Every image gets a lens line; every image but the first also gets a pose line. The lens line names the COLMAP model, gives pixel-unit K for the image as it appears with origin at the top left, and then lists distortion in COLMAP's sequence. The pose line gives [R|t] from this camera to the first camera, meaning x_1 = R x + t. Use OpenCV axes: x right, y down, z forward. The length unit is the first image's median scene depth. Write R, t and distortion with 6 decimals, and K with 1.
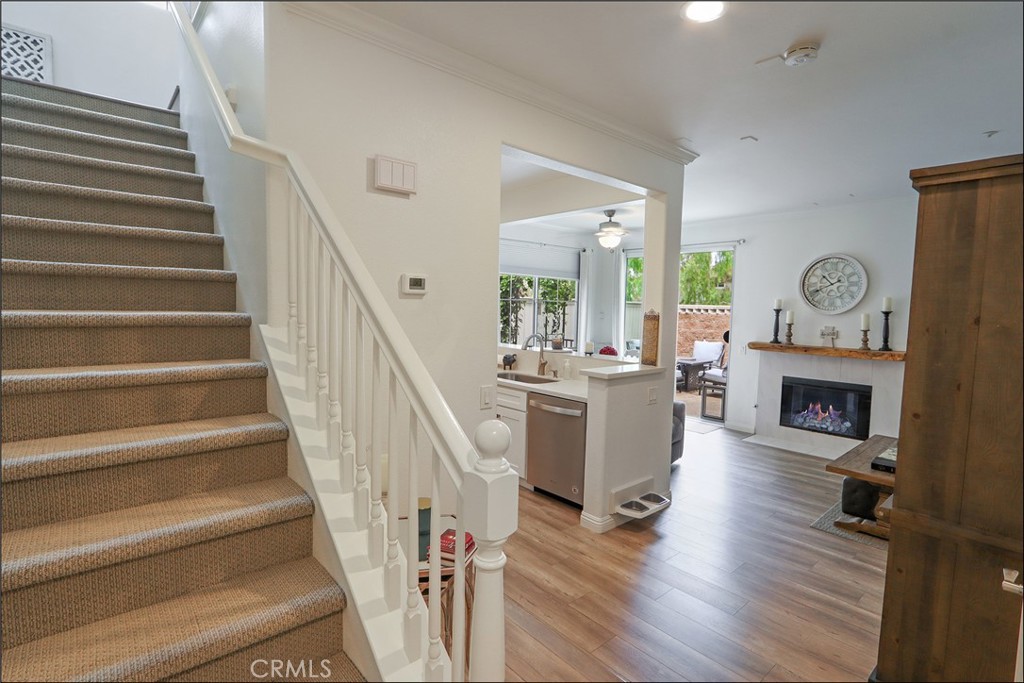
lens RADIAL K [[491.7, 0, 512.0], [0, 491.7, 341.5], [0, 0, 1]] dist [-0.018311, 0.001575]
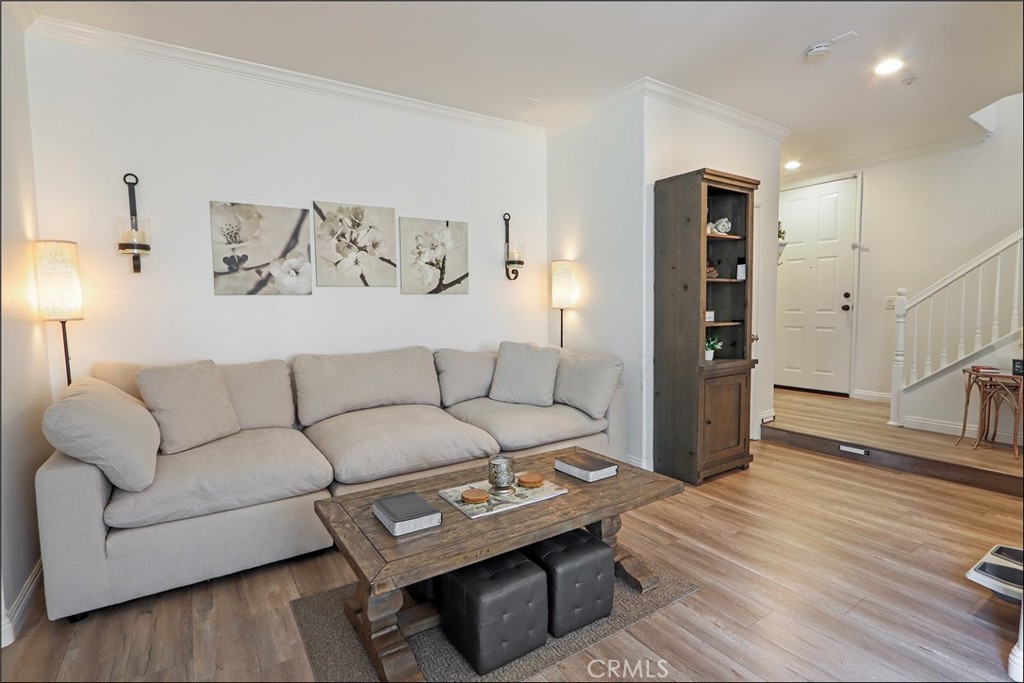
lens RADIAL K [[491.7, 0, 512.0], [0, 491.7, 341.5], [0, 0, 1]] dist [-0.018311, 0.001575]
pose [[-0.990944, -0.016786, 0.133224, 0.484681], [0.003802, 0.988250, 0.152800, -0.006399], [-0.134224, 0.151922, -0.979236, 0.993051]]
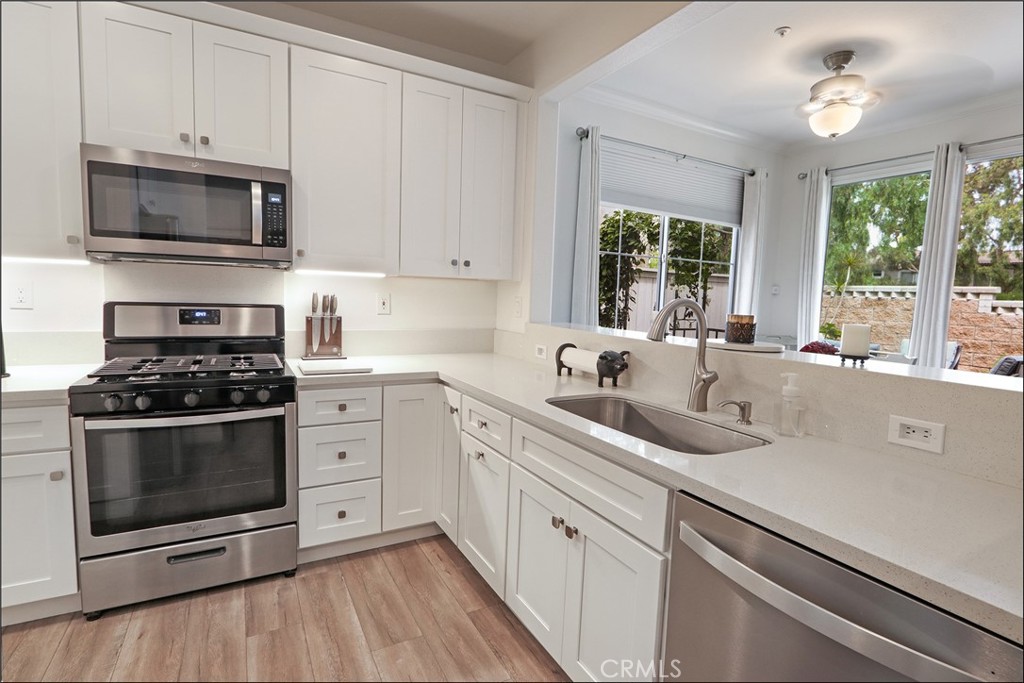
lens RADIAL K [[491.7, 0, 512.0], [0, 491.7, 341.5], [0, 0, 1]] dist [-0.018311, 0.001575]
pose [[0.977134, 0.033044, -0.210039, -0.001468], [-0.029666, 0.999375, 0.019214, 0.010900], [0.210542, -0.012543, 0.977504, 0.504932]]
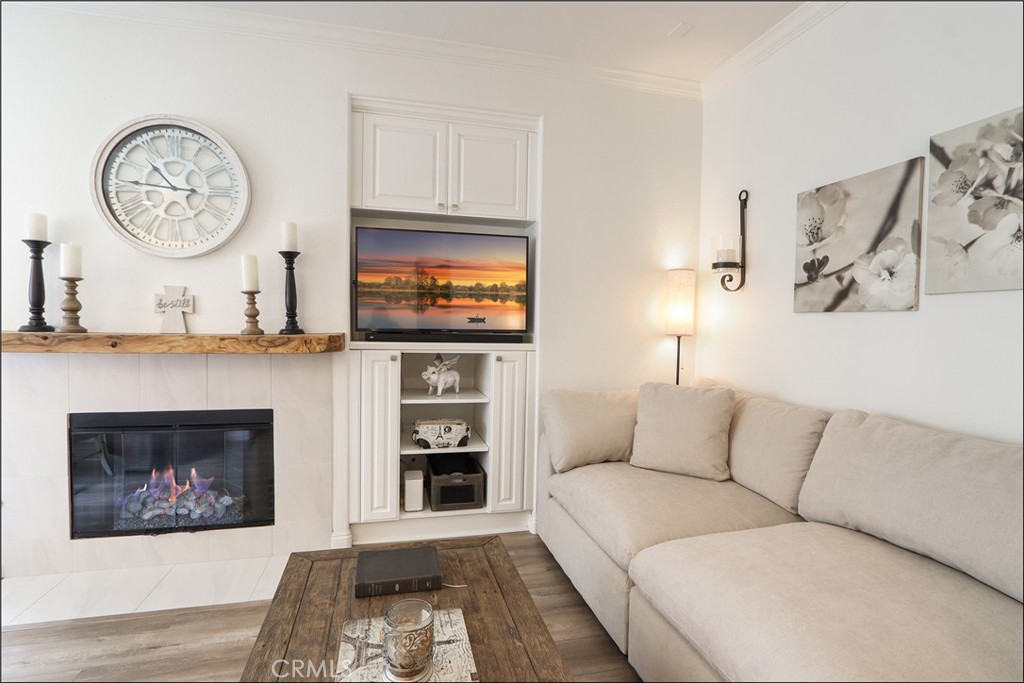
lens RADIAL K [[491.7, 0, 512.0], [0, 491.7, 341.5], [0, 0, 1]] dist [-0.018311, 0.001575]
pose [[0.457611, -0.044234, 0.888052, 0.392578], [0.056886, 0.998172, 0.020406, 0.026148], [-0.887331, 0.041179, 0.459290, 0.526509]]
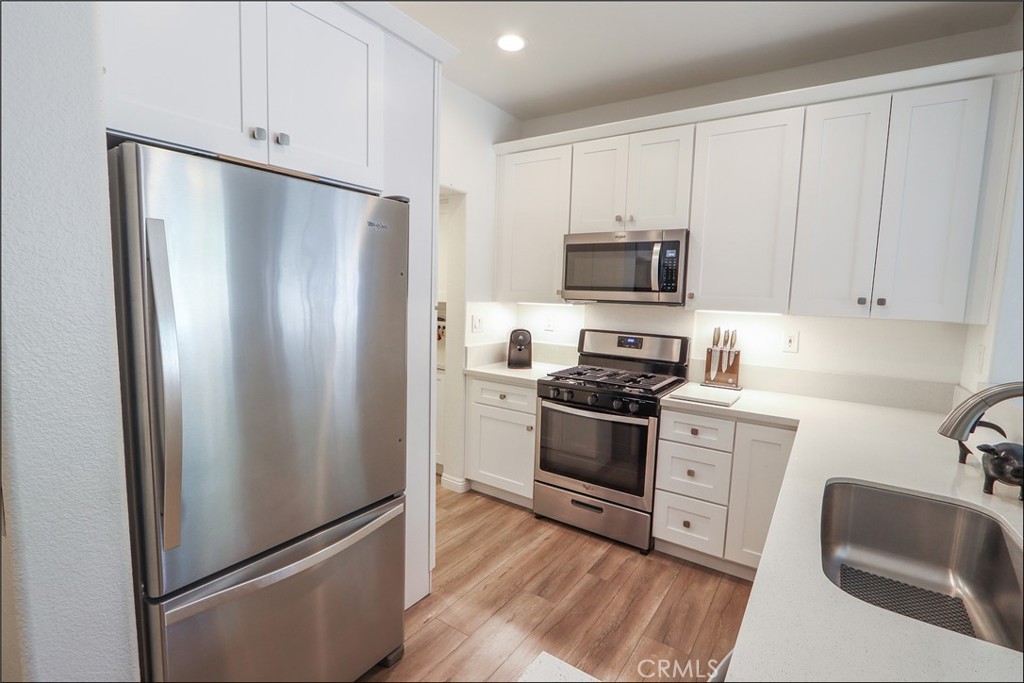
lens RADIAL K [[473.9, 0, 510.3], [0, 473.9, 341.9], [0, 0, 1]] dist [-0.017776, 0.001168]
pose [[0.245688, 0.091393, -0.965031, 0.152653], [-0.094476, 0.993063, 0.069996, -0.020757], [0.964734, 0.073975, 0.252619, 0.581691]]
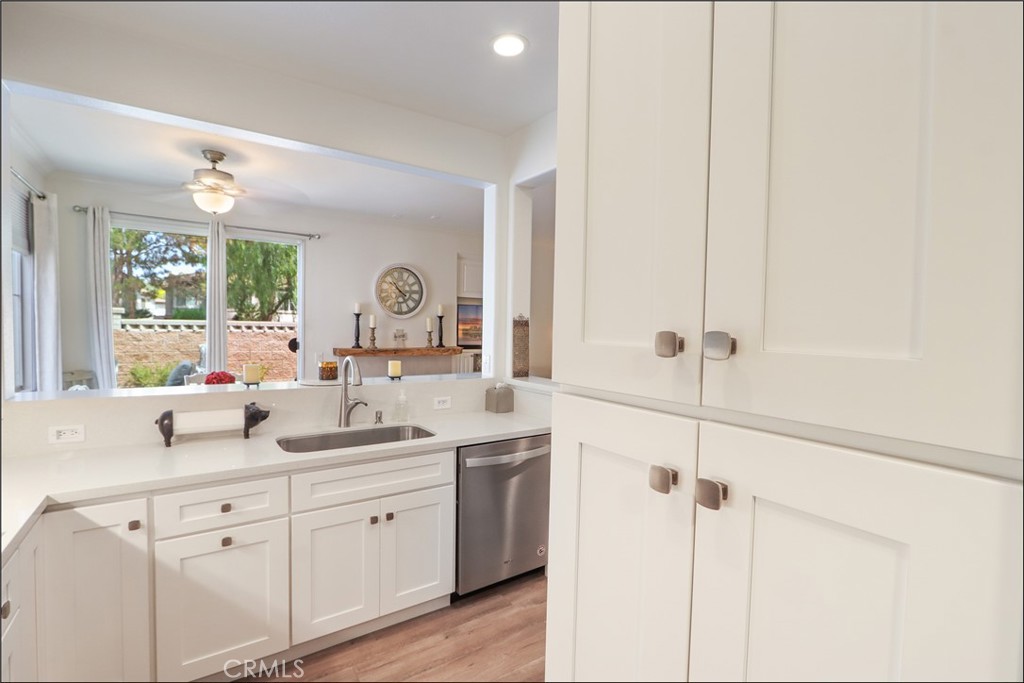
lens RADIAL K [[473.9, 0, 510.3], [0, 473.9, 341.9], [0, 0, 1]] dist [-0.017776, 0.001168]
pose [[0.116621, -0.052516, 0.991787, -0.381498], [0.056695, 0.997325, 0.046143, -0.037151], [-0.991557, 0.050848, 0.119286, 0.613095]]
